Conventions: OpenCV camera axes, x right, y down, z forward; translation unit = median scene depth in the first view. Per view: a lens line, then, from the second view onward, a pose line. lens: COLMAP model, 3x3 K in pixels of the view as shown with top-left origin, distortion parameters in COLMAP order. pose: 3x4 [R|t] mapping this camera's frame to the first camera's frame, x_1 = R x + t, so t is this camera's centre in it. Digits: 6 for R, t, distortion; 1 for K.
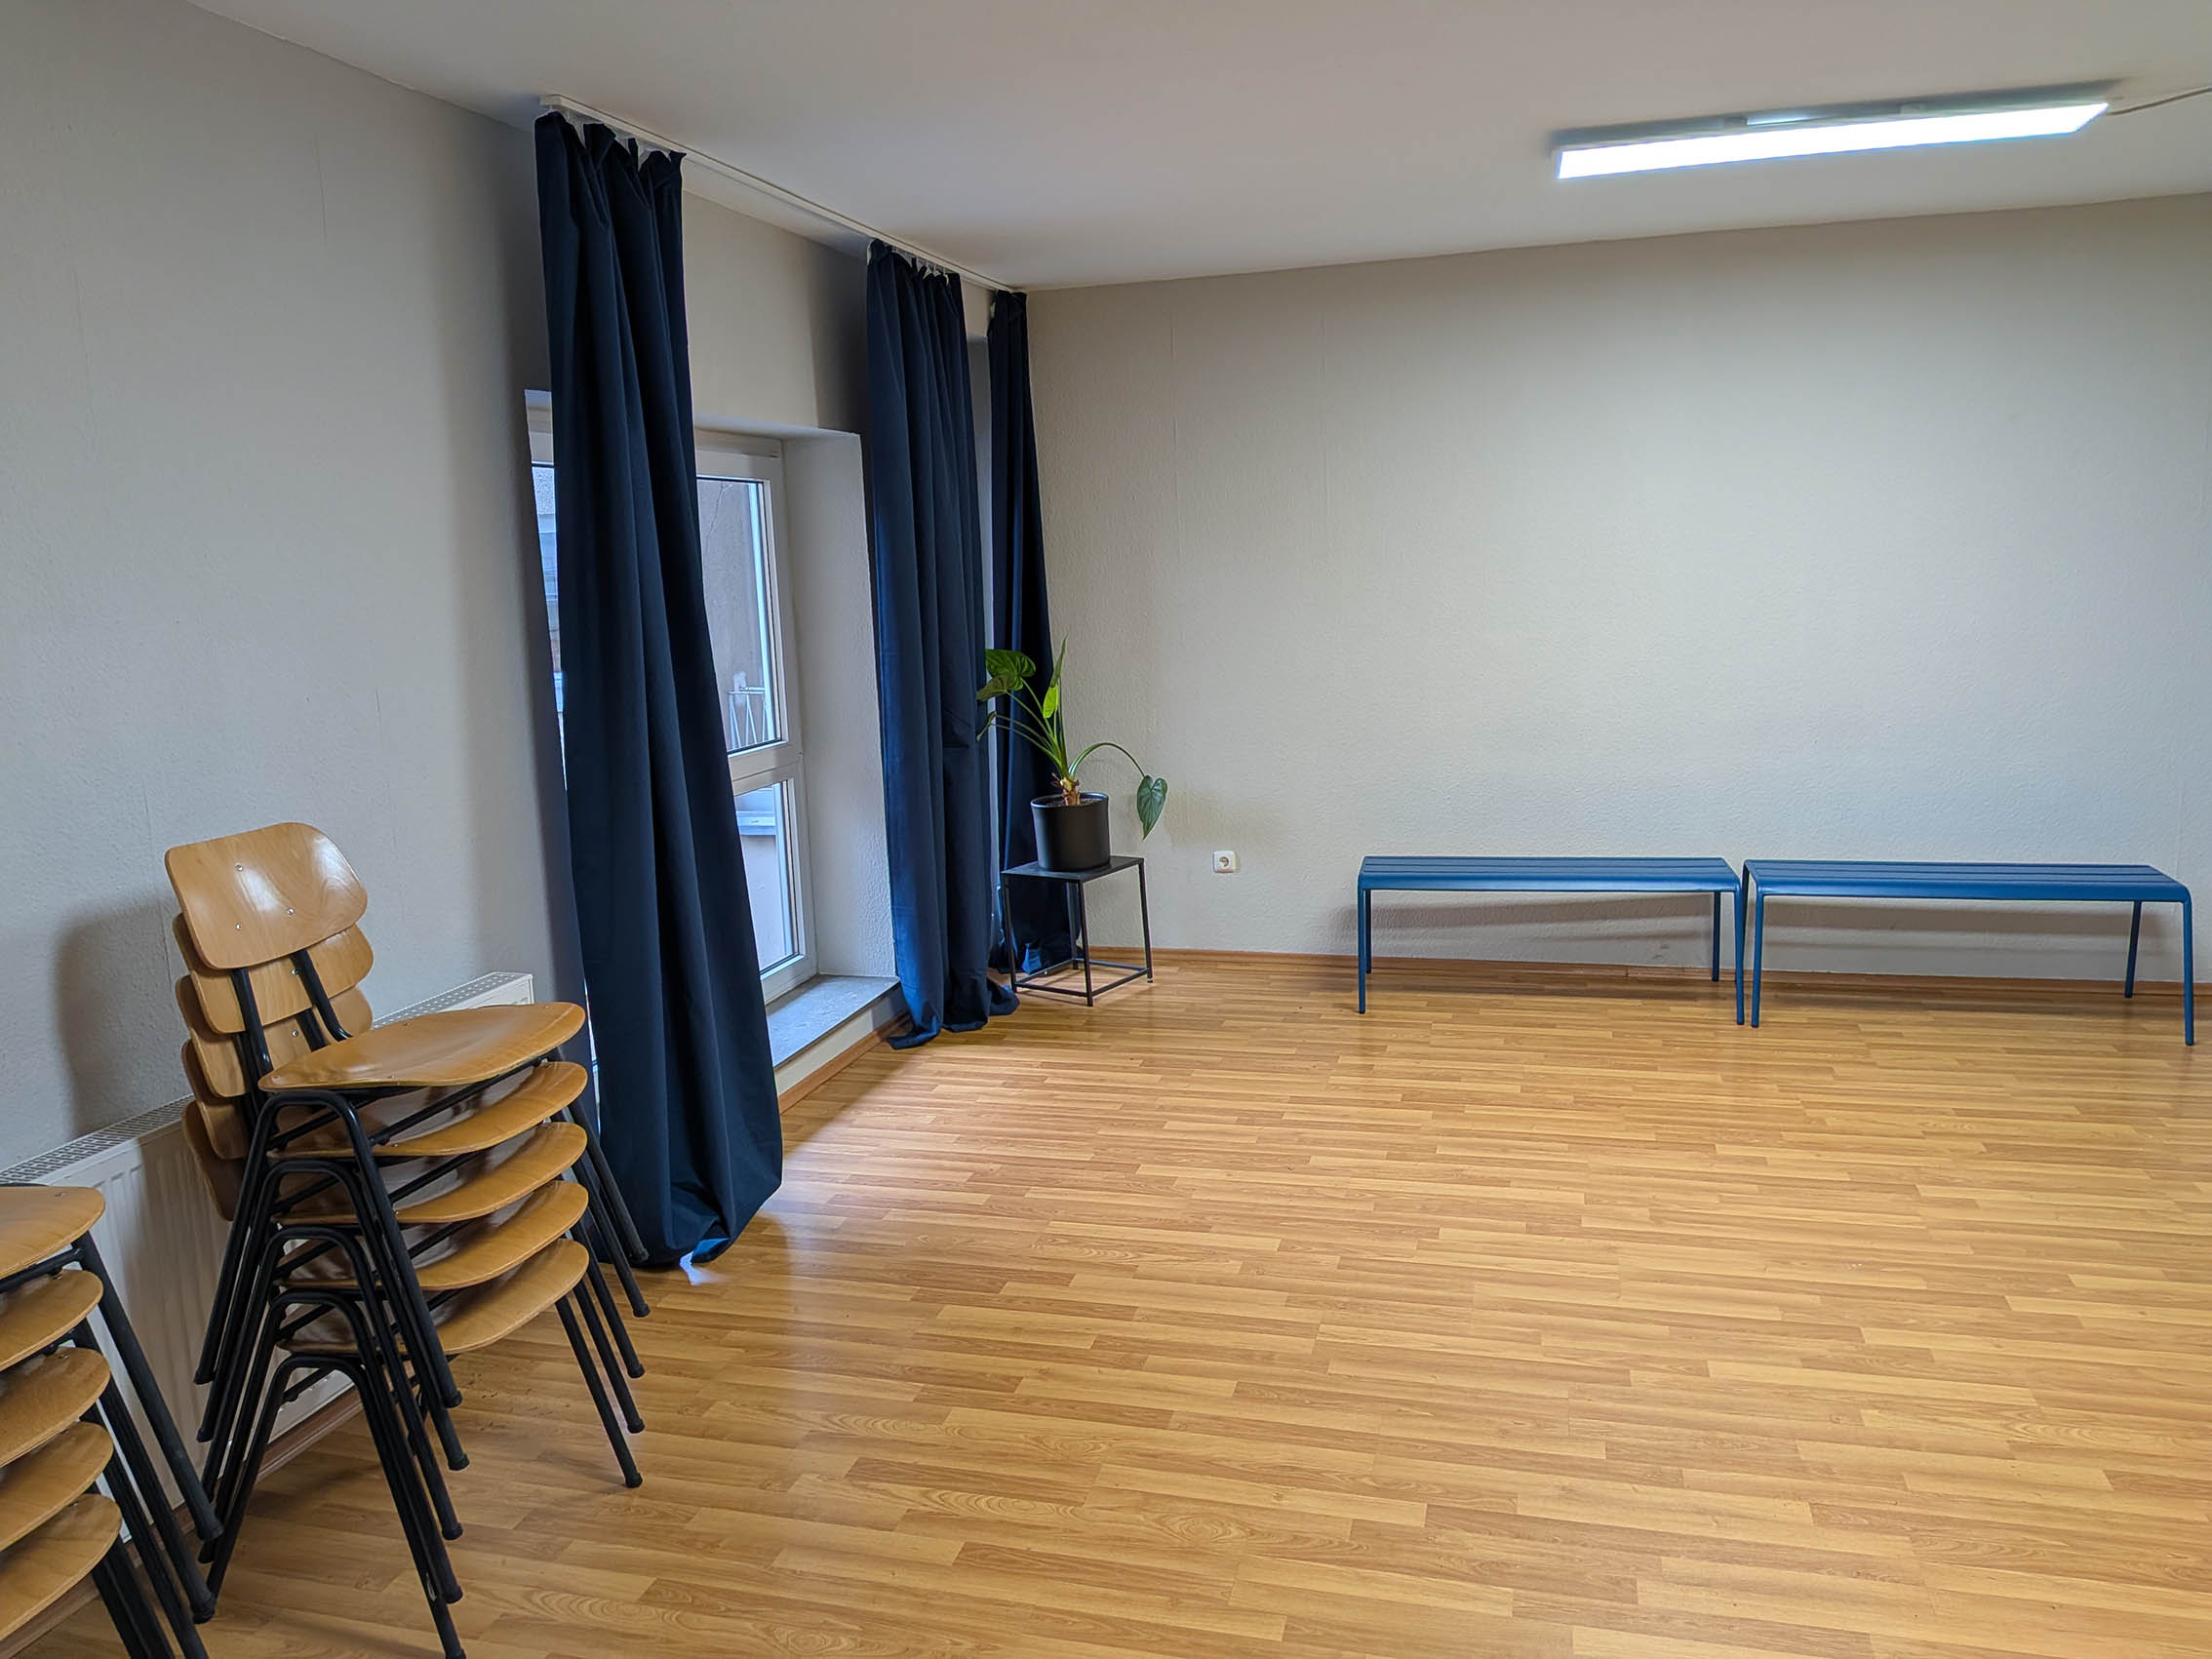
lens RADIAL K [[1567.0, 0, 1106.0], [0, 1567.0, 829.5], [0, 0, 1]] dist [-0.005141, -0.001859]
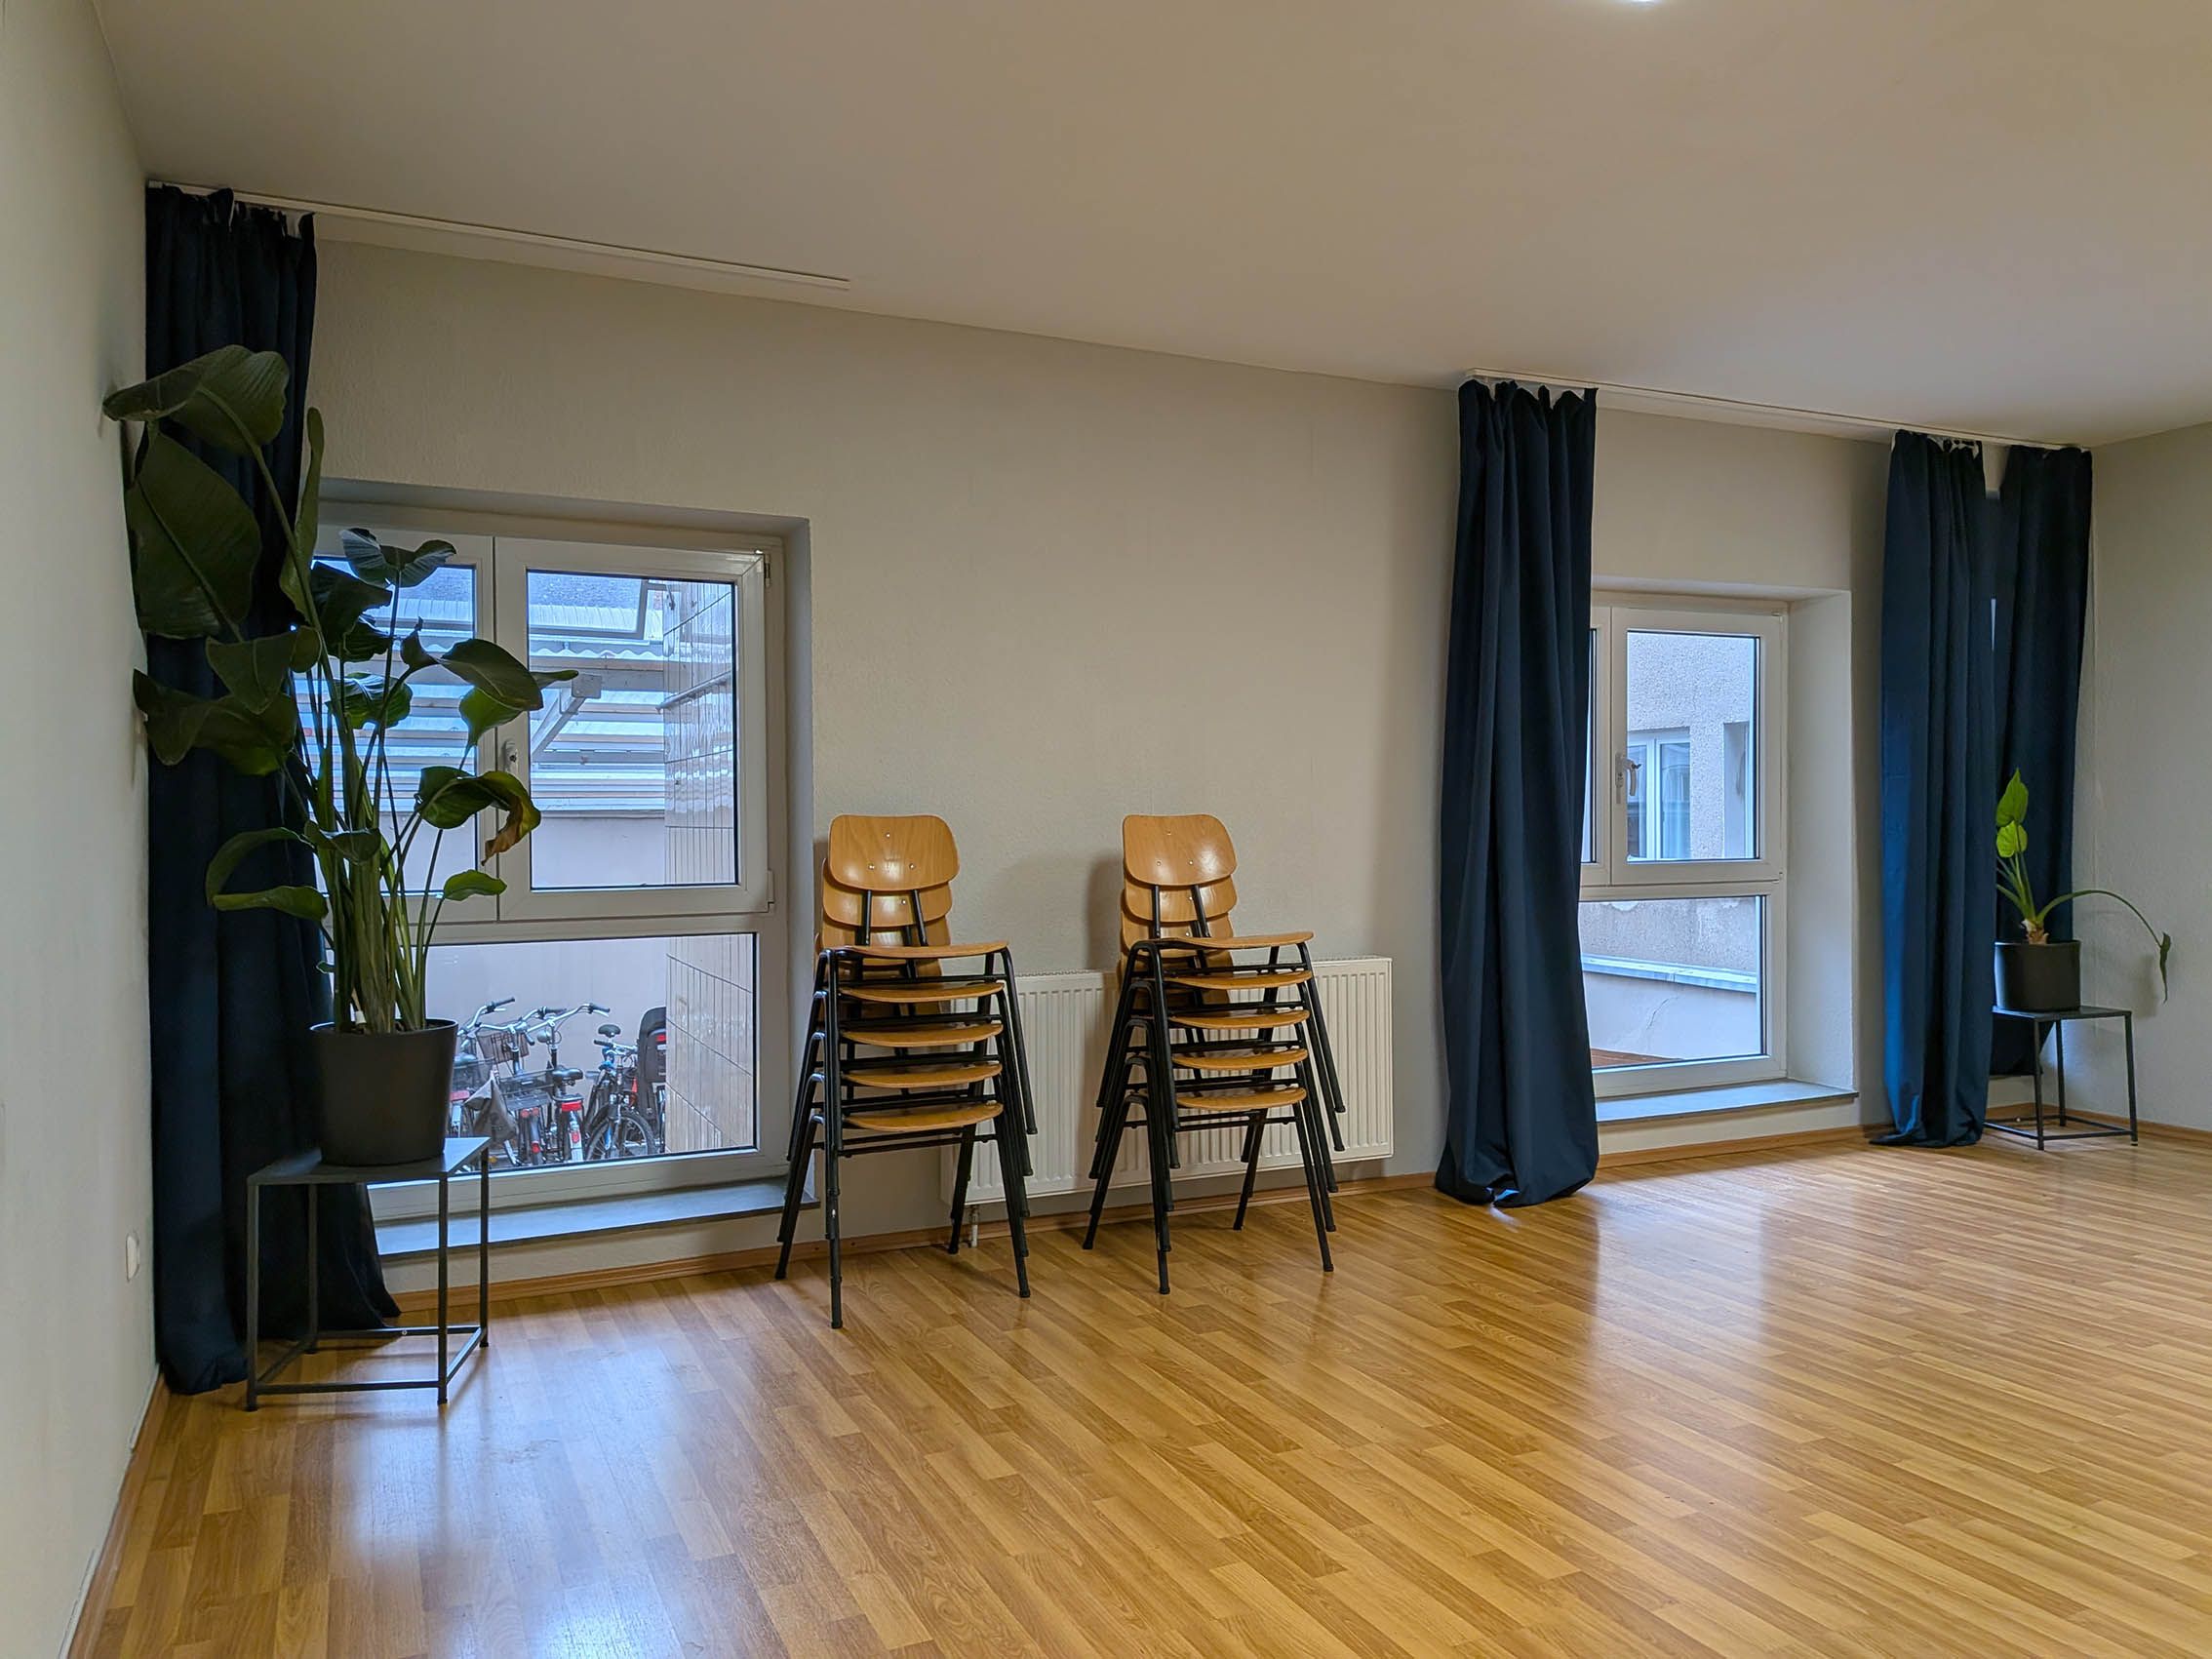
lens RADIAL K [[1567.0, 0, 1106.0], [0, 1567.0, 829.5], [0, 0, 1]] dist [-0.005141, -0.001859]
pose [[0.641143, 0.034773, -0.766634, 0.576929], [-0.152105, 0.984912, -0.082533, 0.138870], [0.752197, 0.169525, 0.636758, -0.140506]]
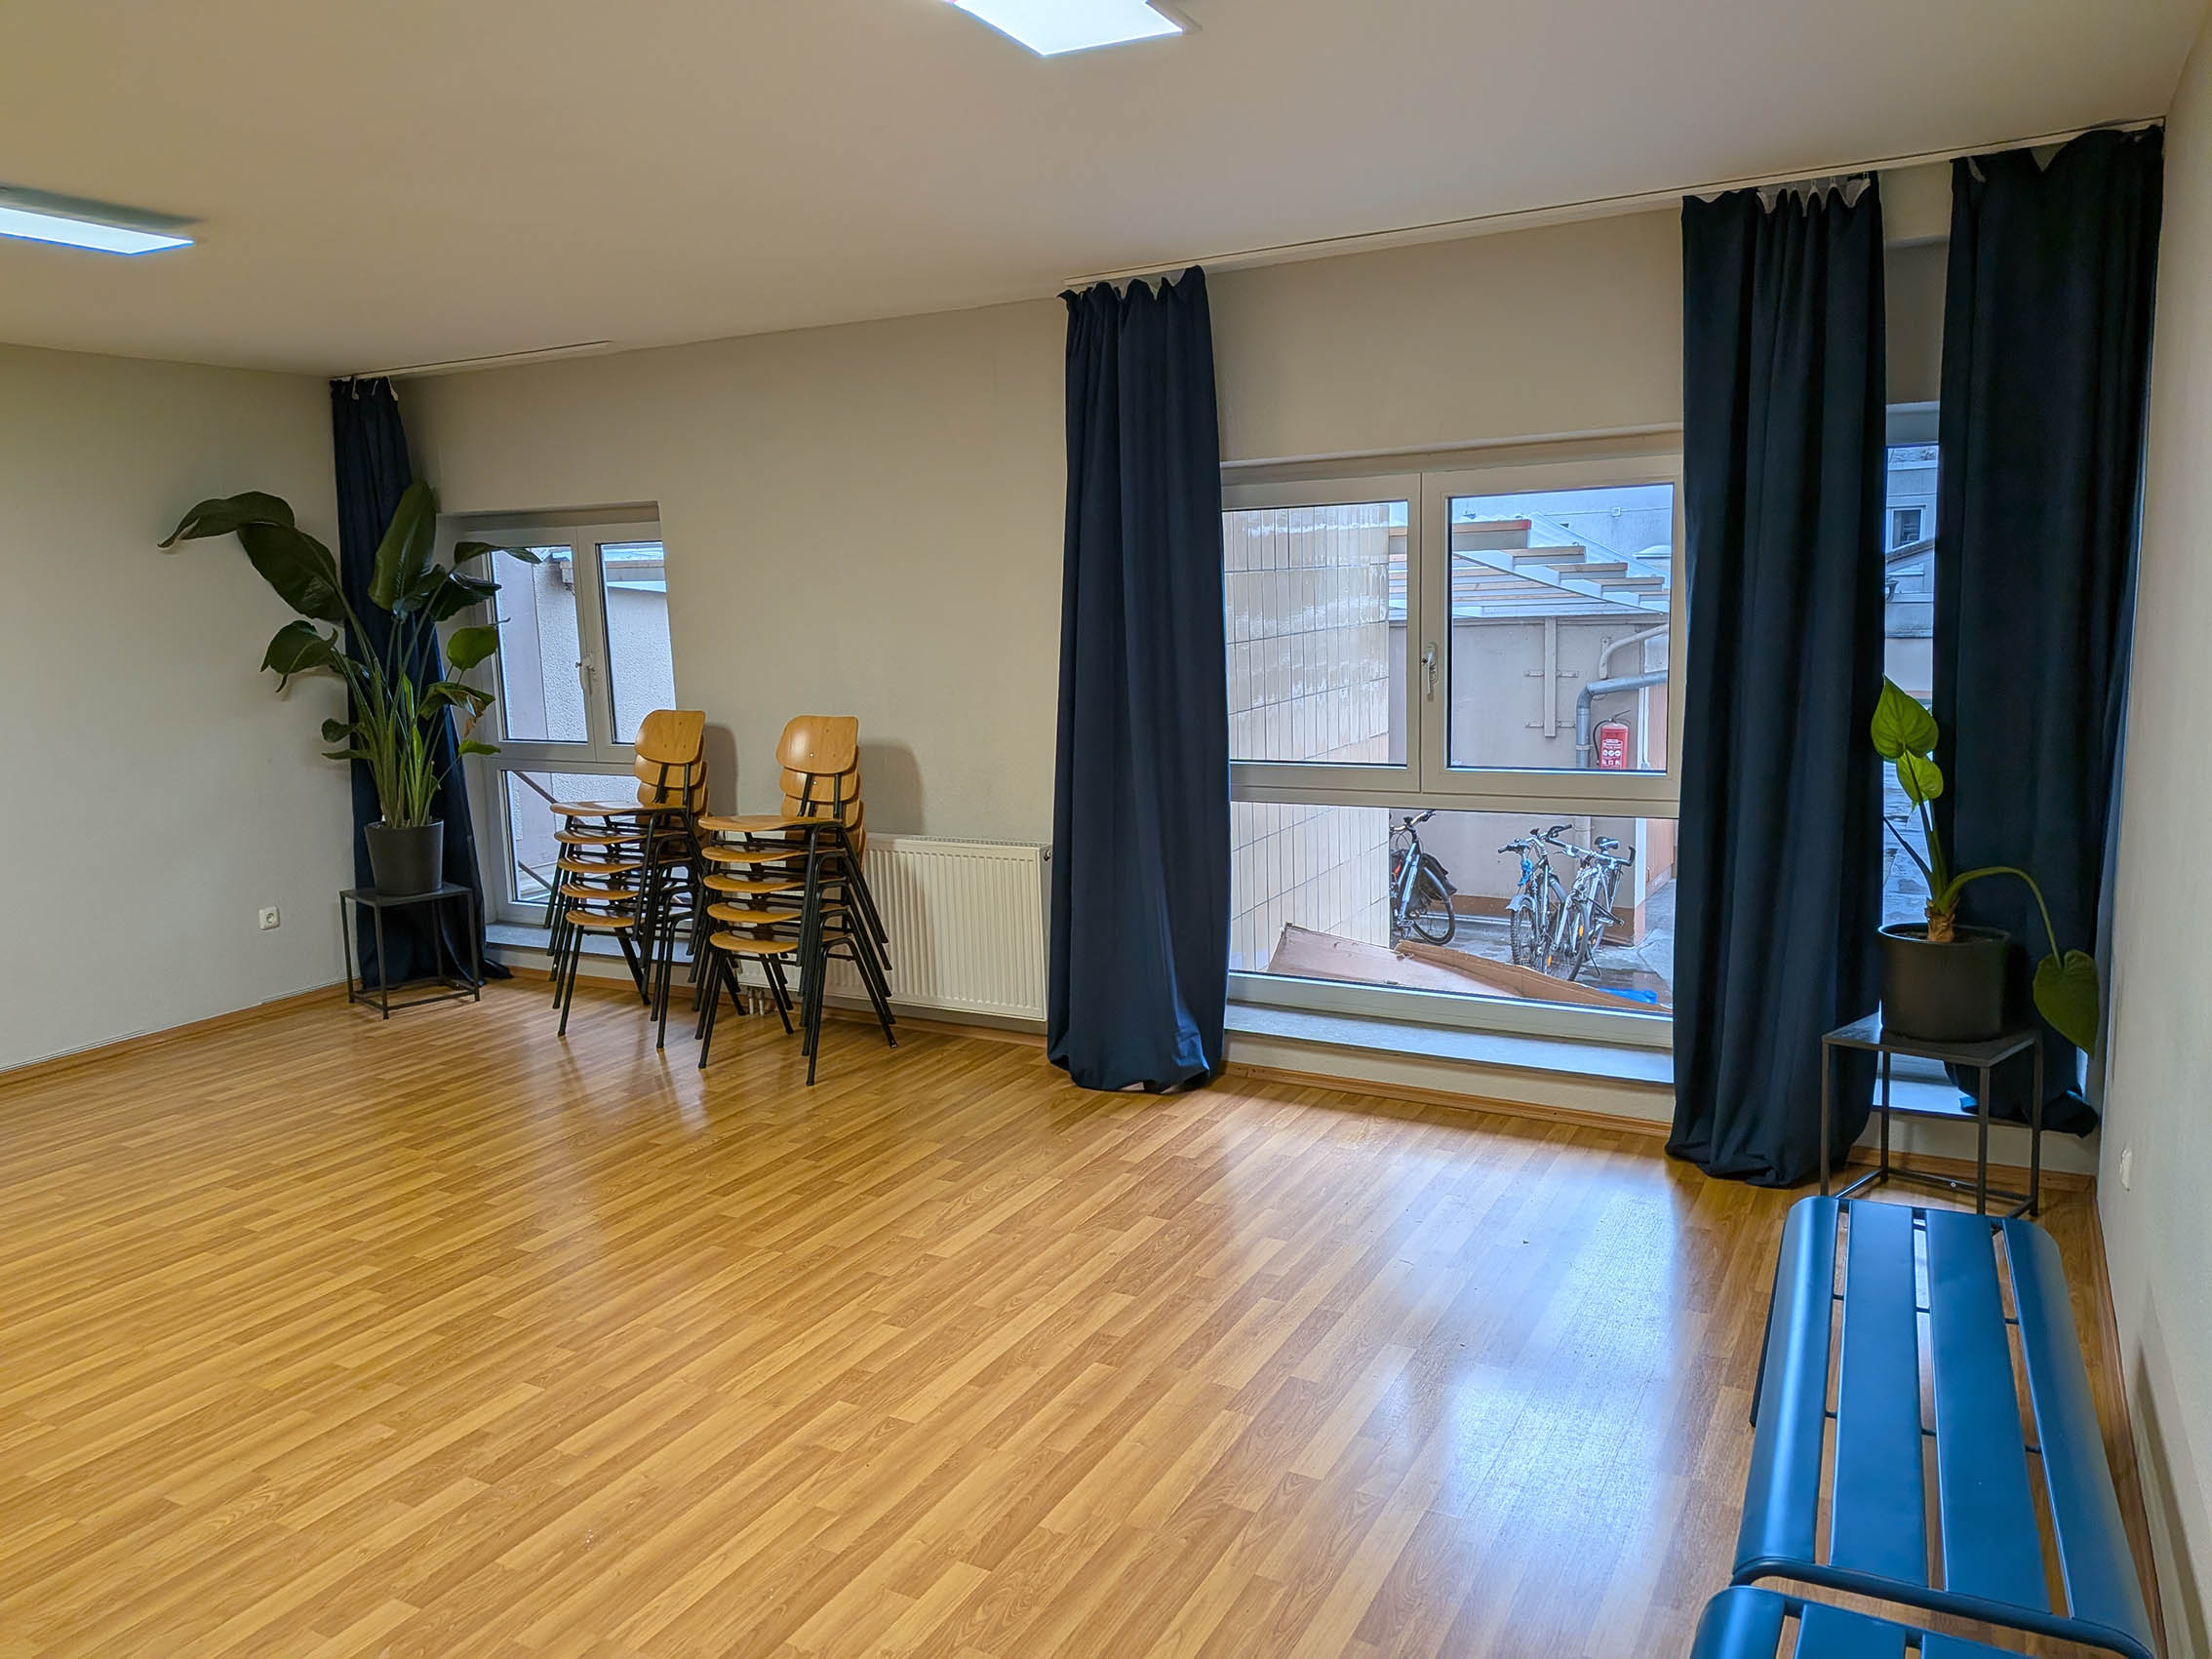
lens RADIAL K [[1567.0, 0, 1106.0], [0, 1567.0, 829.5], [0, 0, 1]] dist [-0.005141, -0.001859]
pose [[-0.203966, 0.200410, -0.958245, 1.156007], [-0.138922, 0.962991, 0.230973, -0.302205], [0.969071, 0.180232, -0.168576, 1.369233]]
